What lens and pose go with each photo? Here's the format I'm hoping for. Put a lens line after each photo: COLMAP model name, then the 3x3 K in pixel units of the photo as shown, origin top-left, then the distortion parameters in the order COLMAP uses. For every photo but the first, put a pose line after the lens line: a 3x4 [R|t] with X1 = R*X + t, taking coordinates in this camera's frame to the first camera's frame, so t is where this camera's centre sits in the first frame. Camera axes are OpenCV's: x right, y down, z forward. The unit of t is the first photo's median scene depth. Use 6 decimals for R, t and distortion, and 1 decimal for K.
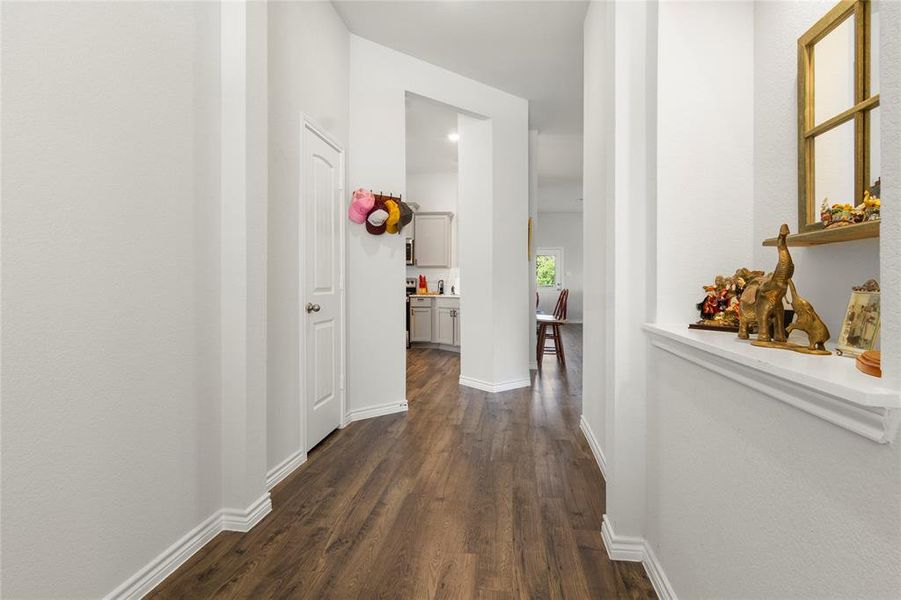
lens RADIAL K [[471.8, 0, 450.6], [0, 471.8, 294.4], [0, 0, 1]] dist [0.000107, 0.002656]
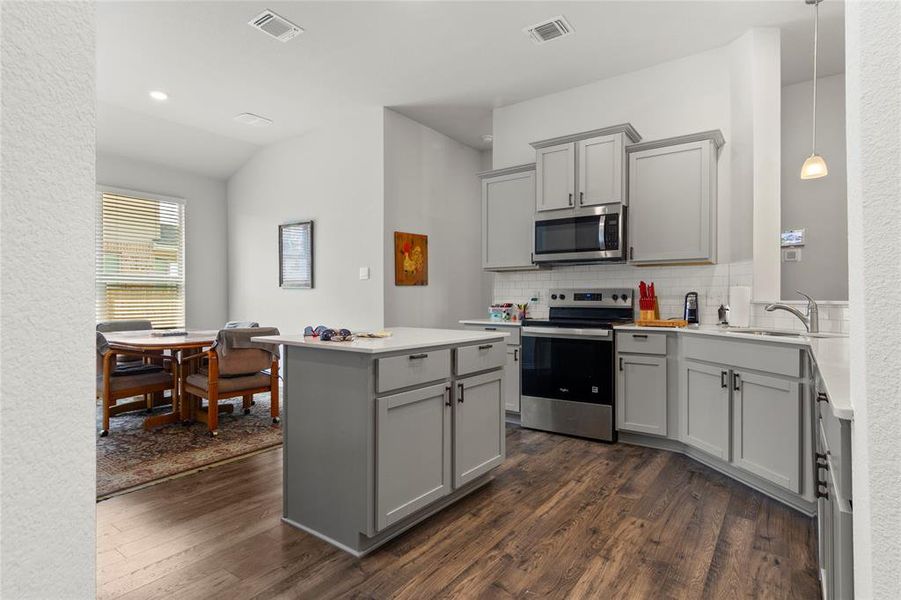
lens RADIAL K [[471.8, 0, 455.3], [0, 471.8, 298.8], [0, 0, 1]] dist [0.000107, 0.002656]
pose [[0.884572, -0.002090, -0.466398, -0.010368], [-0.005304, 0.999880, -0.014541, -0.016577], [0.466373, 0.015336, 0.884455, 0.508624]]
